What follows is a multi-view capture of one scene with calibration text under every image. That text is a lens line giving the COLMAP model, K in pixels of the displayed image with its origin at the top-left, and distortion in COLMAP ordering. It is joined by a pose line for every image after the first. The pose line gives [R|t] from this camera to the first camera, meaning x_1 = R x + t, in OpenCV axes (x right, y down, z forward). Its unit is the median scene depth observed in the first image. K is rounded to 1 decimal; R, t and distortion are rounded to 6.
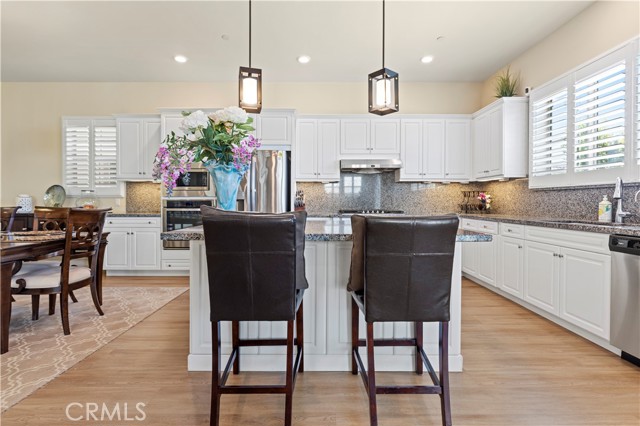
lens RADIAL K [[309.7, 0, 320.3], [0, 309.7, 203.9], [0, 0, 1]] dist [0.001378, 0.000522]
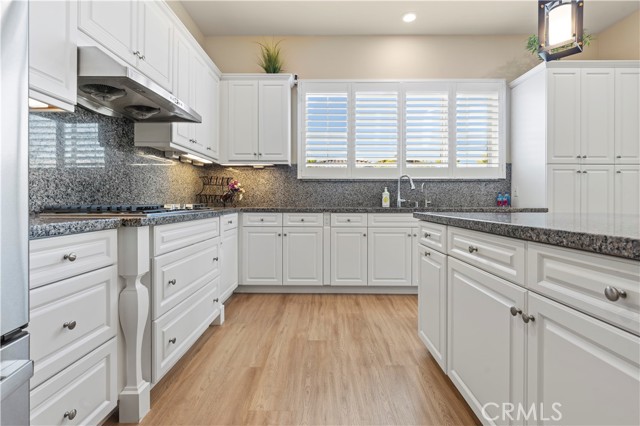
lens RADIAL K [[309.7, 0, 320.3], [0, 309.7, 203.9], [0, 0, 1]] dist [0.001378, 0.000522]
pose [[0.019332, -0.009492, 0.999768, -0.270766], [0.002191, 0.999953, 0.009452, 0.019429], [-0.999811, 0.002008, 0.019352, 0.819065]]
